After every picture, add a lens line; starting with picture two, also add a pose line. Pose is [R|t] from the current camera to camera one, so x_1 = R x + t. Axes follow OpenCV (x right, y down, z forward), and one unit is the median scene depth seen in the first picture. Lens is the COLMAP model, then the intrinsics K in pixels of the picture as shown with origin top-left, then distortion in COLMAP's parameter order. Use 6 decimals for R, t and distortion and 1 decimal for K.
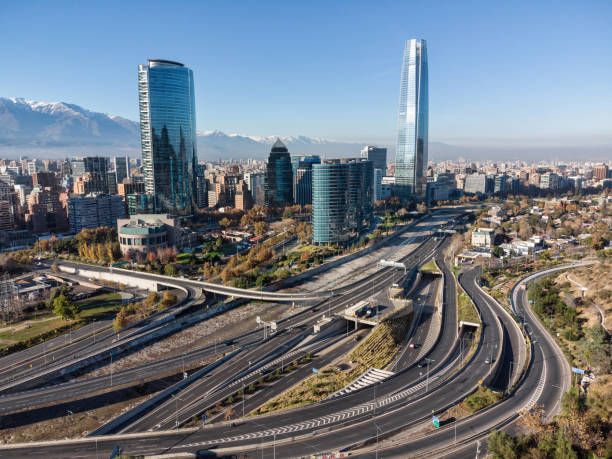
lens RADIAL K [[454.1, 0, 302.2], [0, 454.1, 230.8], [0, 0, 1]] dist [0.010510, 0.000626]
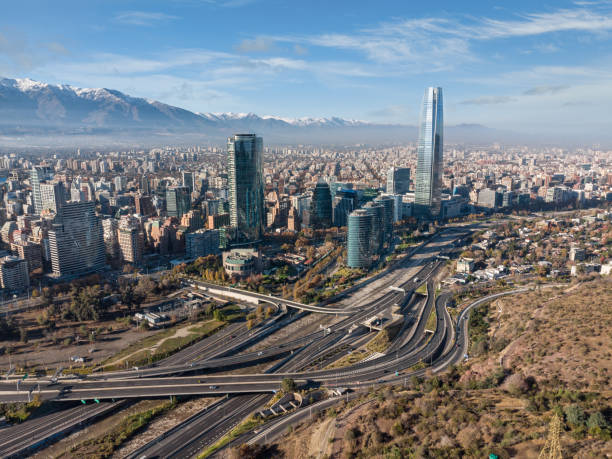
lens RADIAL K [[454.1, 0, 302.2], [0, 454.1, 230.8], [0, 0, 1]] dist [0.010510, 0.000626]
pose [[0.997527, 0.014474, -0.068780, -0.027564], [-0.011667, 0.999090, 0.041027, -0.176760], [0.069311, -0.040123, 0.996788, -0.570191]]
